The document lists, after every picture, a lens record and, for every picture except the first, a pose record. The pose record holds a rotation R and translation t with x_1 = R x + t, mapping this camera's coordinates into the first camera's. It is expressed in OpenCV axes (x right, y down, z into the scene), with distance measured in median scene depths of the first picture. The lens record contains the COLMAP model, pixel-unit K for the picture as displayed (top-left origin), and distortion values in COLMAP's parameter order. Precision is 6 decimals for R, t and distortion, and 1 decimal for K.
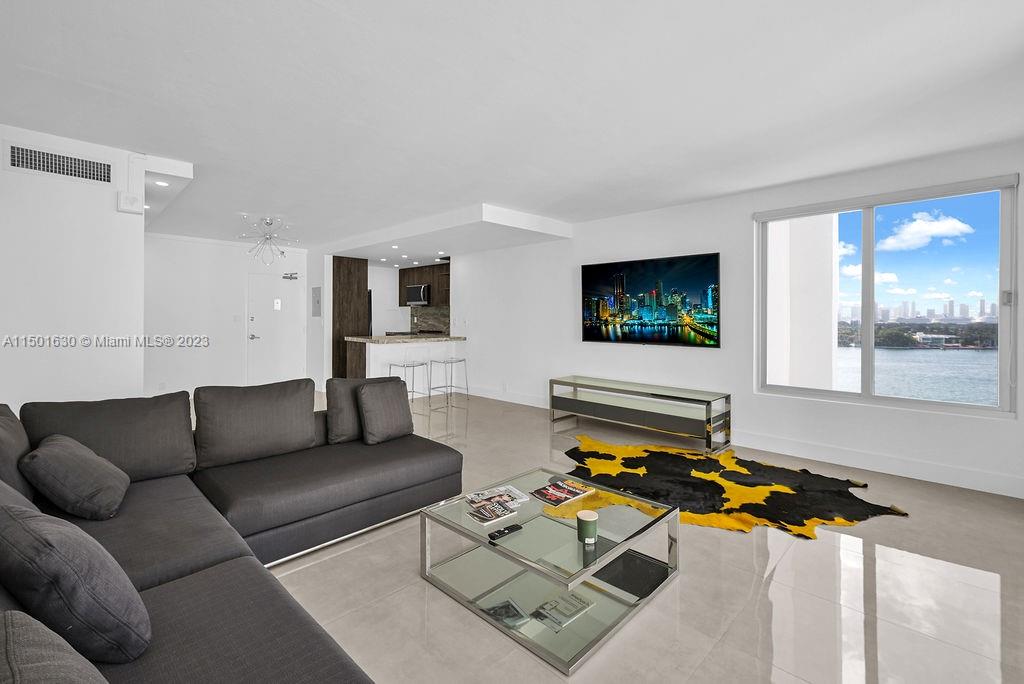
lens RADIAL K [[449.9, 0, 524.7], [0, 449.9, 306.8], [0, 0, 1]] dist [0.000187, 0.002909]
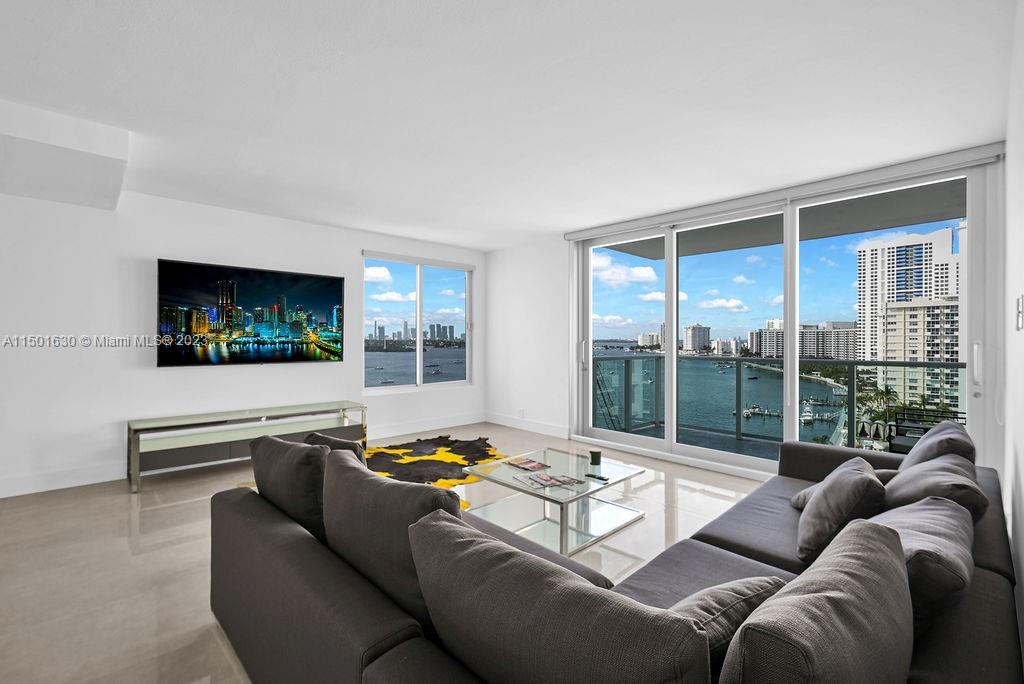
lens RADIAL K [[449.9, 0, 508.4], [0, 449.9, 339.4], [0, 0, 1]] dist [0.000187, 0.002909]
pose [[0.049653, -0.005690, 0.998750, -0.598318], [-0.033260, 0.999420, 0.007347, 0.010809], [-0.998213, -0.033584, 0.049435, 0.465478]]
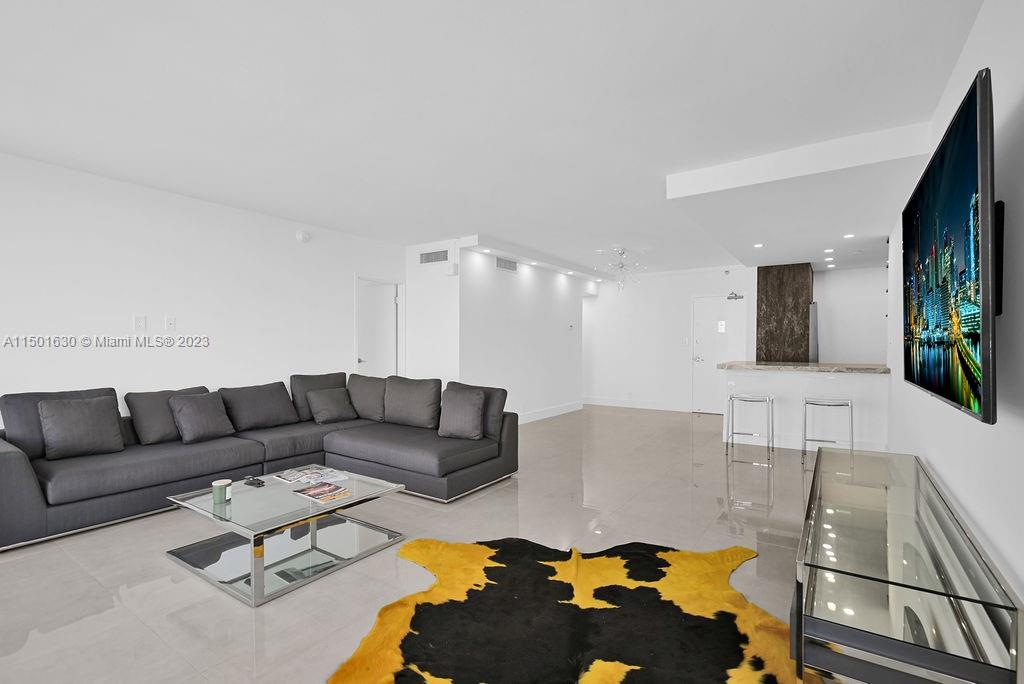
lens RADIAL K [[479.8, 0, 514.2], [0, 479.8, 345.0], [0, 0, 1]] dist [0.002783, 0.000104]
pose [[0.158745, -0.000274, -0.987320, 0.594239], [0.021648, 0.999761, 0.003203, 0.032596], [0.987082, -0.021882, 0.158713, 0.593076]]
